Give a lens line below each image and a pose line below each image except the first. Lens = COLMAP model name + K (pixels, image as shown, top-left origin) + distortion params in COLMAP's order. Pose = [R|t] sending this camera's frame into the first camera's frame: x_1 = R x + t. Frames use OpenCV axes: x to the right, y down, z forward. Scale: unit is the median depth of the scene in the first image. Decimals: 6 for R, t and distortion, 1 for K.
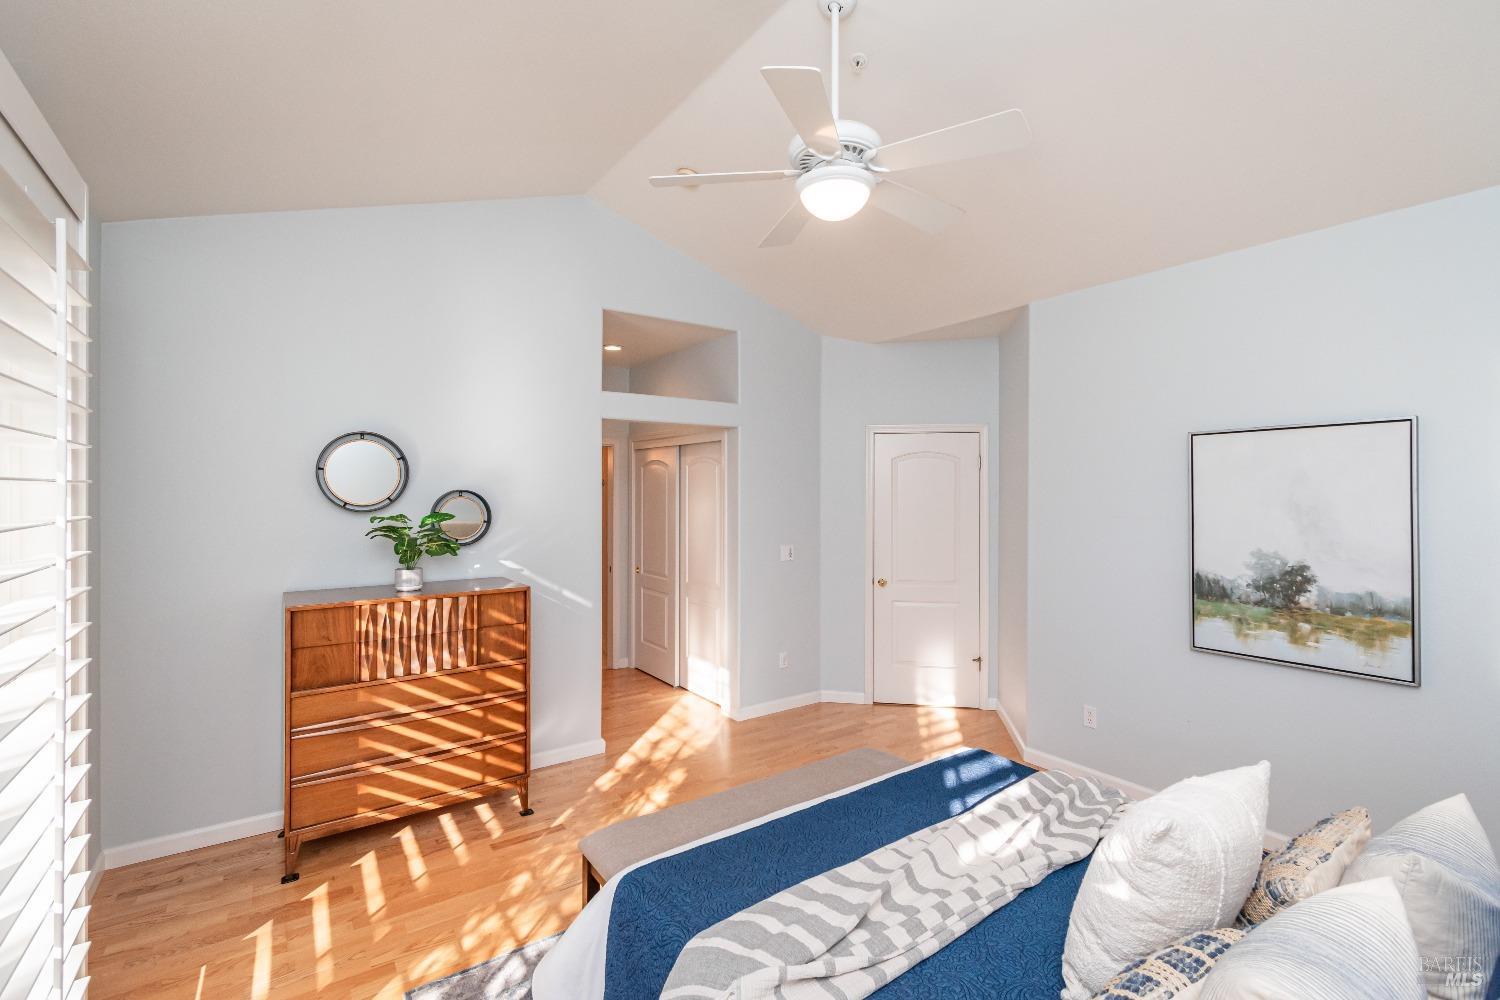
lens RADIAL K [[671.3, 0, 762.2], [0, 671.3, 495.8], [0, 0, 1]] dist [-0.000030, -0.000256]
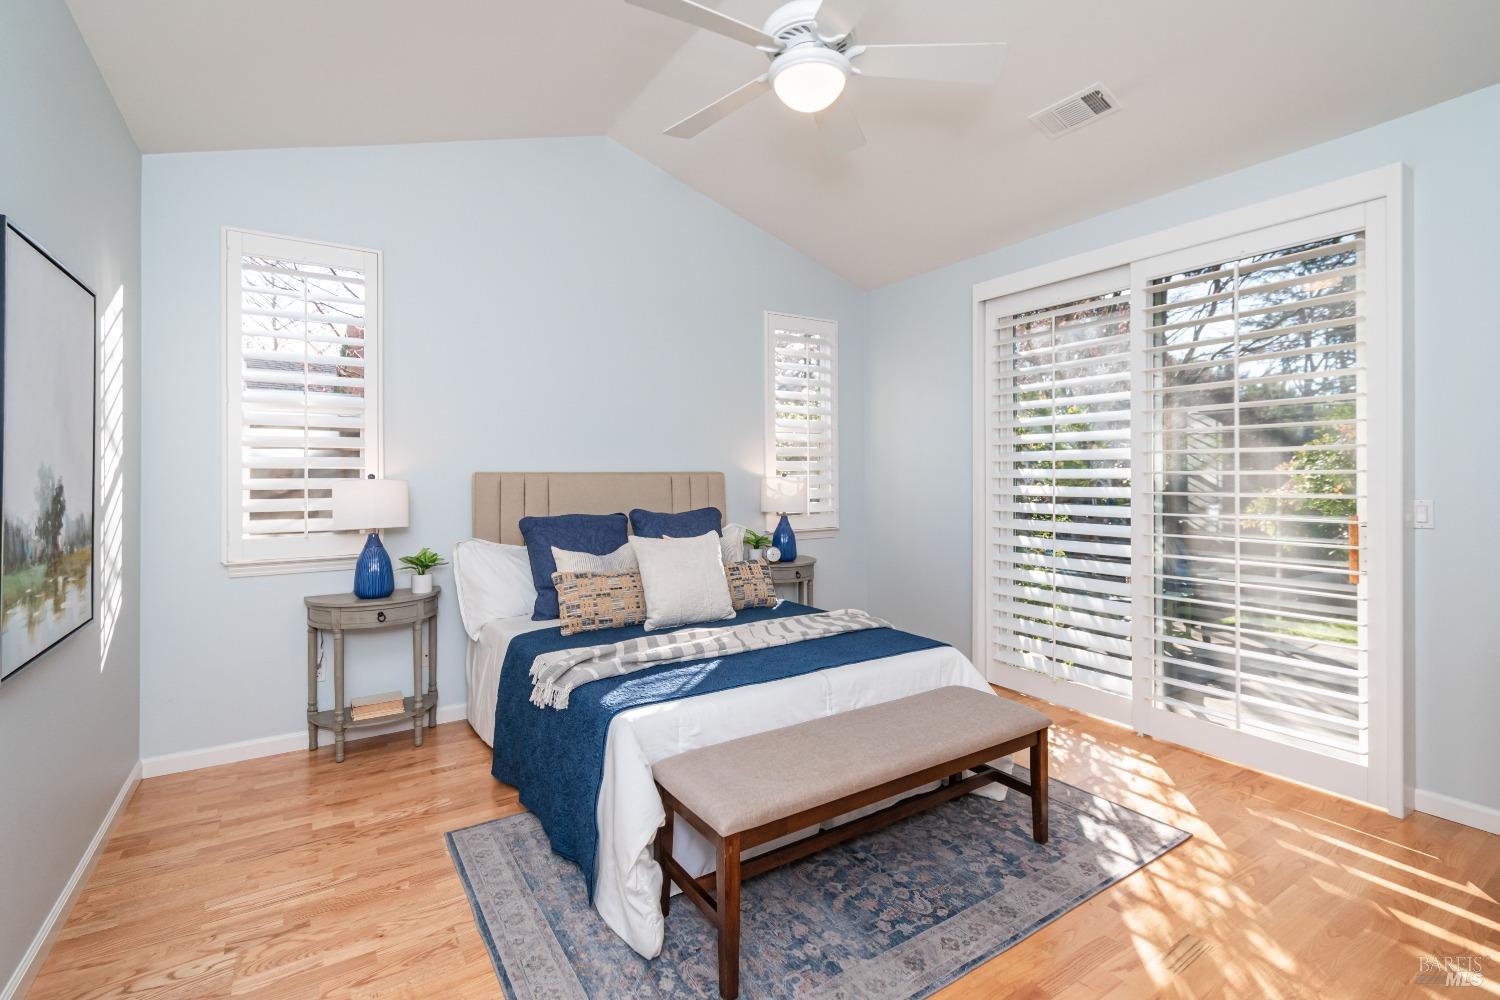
lens RADIAL K [[671.3, 0, 762.2], [0, 671.3, 495.8], [0, 0, 1]] dist [-0.000030, -0.000256]
pose [[-0.999544, 0.002892, 0.030051, 0.149510], [0.003840, 0.999495, 0.031556, 0.112404], [-0.029945, 0.031657, -0.999050, 1.947659]]
